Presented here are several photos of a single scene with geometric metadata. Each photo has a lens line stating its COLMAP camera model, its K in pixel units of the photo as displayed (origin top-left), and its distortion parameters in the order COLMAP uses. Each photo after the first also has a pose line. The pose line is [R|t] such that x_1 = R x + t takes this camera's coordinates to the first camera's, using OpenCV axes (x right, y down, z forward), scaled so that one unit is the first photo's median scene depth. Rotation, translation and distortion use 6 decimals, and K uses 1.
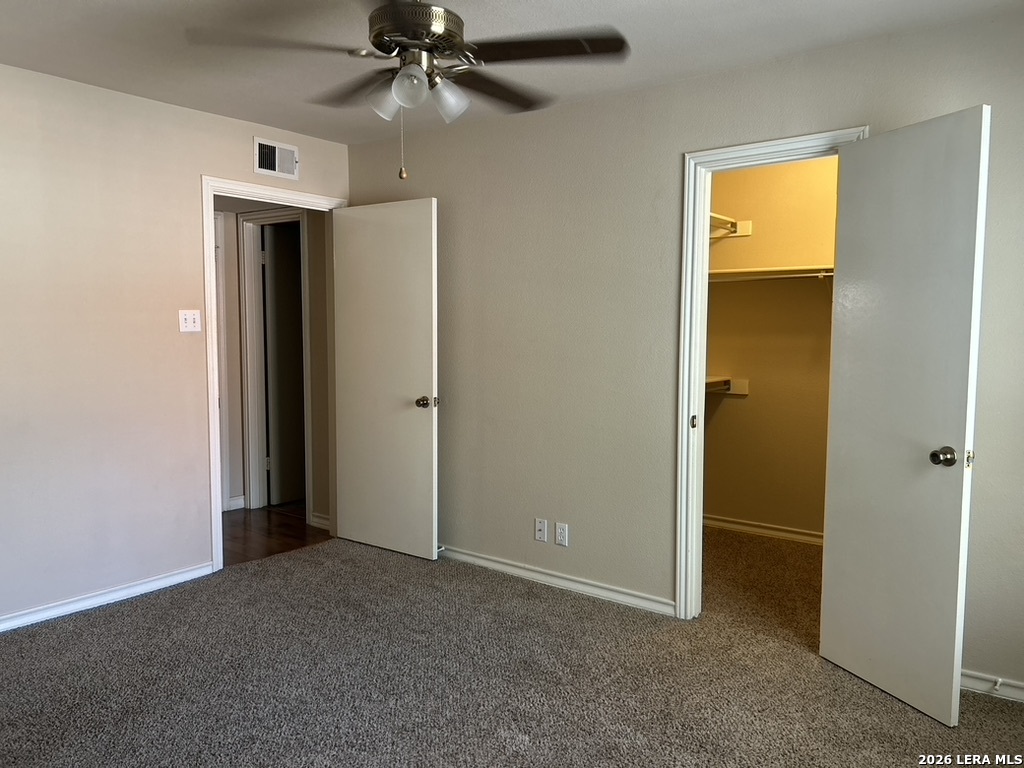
lens RADIAL K [[765.4, 0, 512.2], [0, 765.4, 387.5], [0, 0, 1]] dist [0.063628, -0.075825]
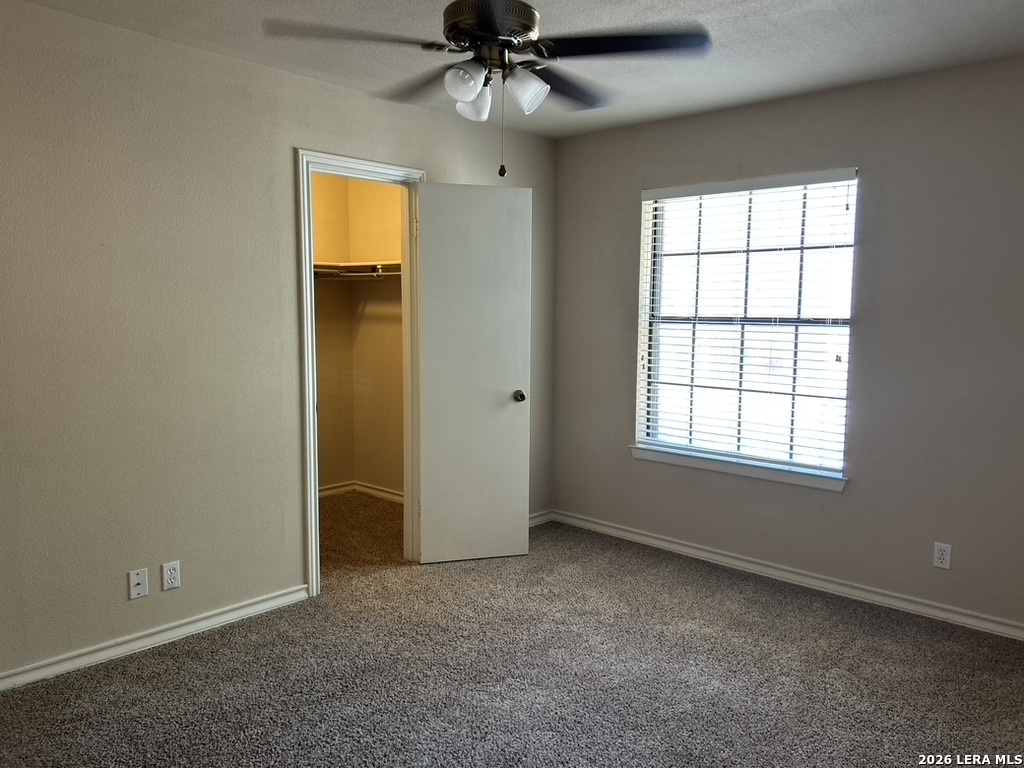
lens RADIAL K [[765.4, 0, 512.0], [0, 765.4, 381.0], [0, 0, 1]] dist [0.063628, -0.075825]
pose [[0.093825, -0.096907, 0.990861, -0.777093], [0.077763, 0.992924, 0.089746, -0.063909], [-0.992547, 0.068632, 0.100697, 0.616615]]
